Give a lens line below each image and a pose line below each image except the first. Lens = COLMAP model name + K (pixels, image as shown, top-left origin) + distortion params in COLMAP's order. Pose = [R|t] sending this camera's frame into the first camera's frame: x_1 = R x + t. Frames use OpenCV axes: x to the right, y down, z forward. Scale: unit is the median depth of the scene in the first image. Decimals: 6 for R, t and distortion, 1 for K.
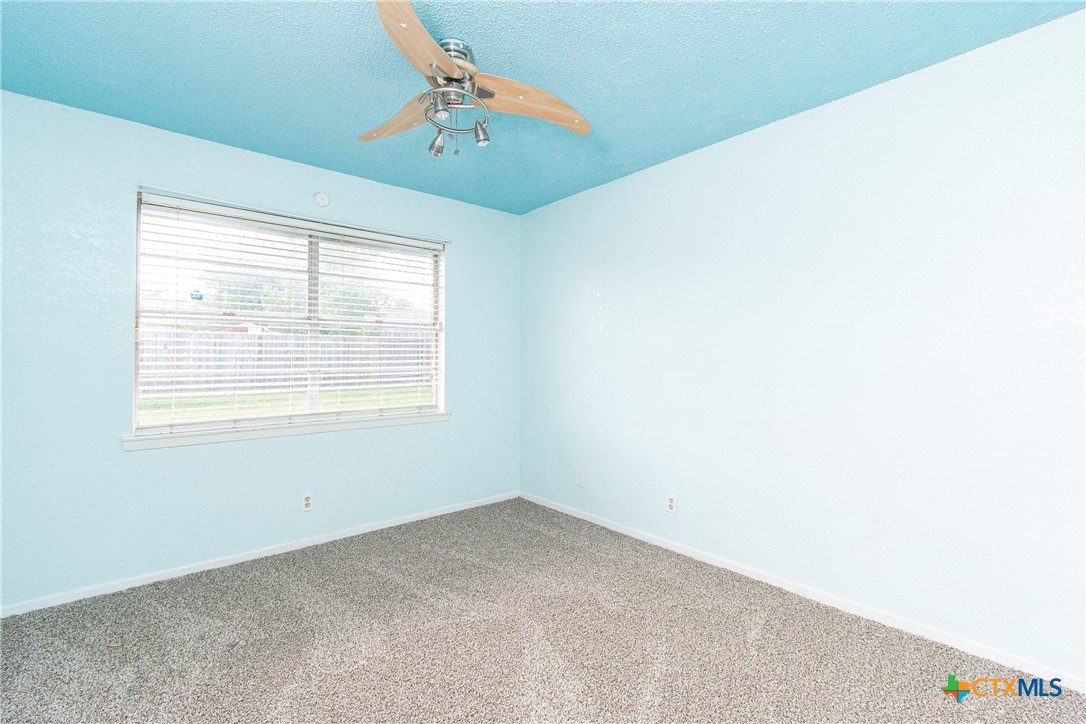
lens RADIAL K [[485.9, 0, 551.8], [0, 485.9, 361.4], [0, 0, 1]] dist [0.000145, -0.000106]
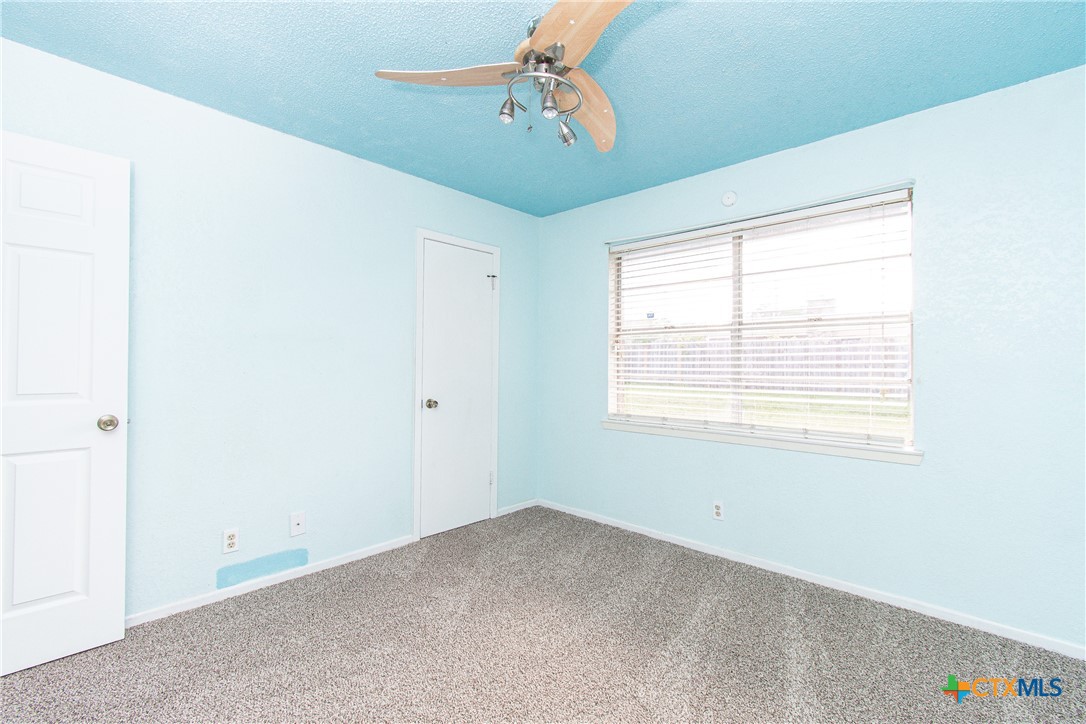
lens RADIAL K [[478.8, 0, 544.1], [0, 478.8, 368.8], [0, 0, 1]] dist [-0.000078, 0.000176]
pose [[0.100274, 0.010666, -0.994903, 0.440204], [-0.012662, 0.999875, 0.009443, -0.004040], [0.994879, 0.011650, 0.100397, 0.565460]]
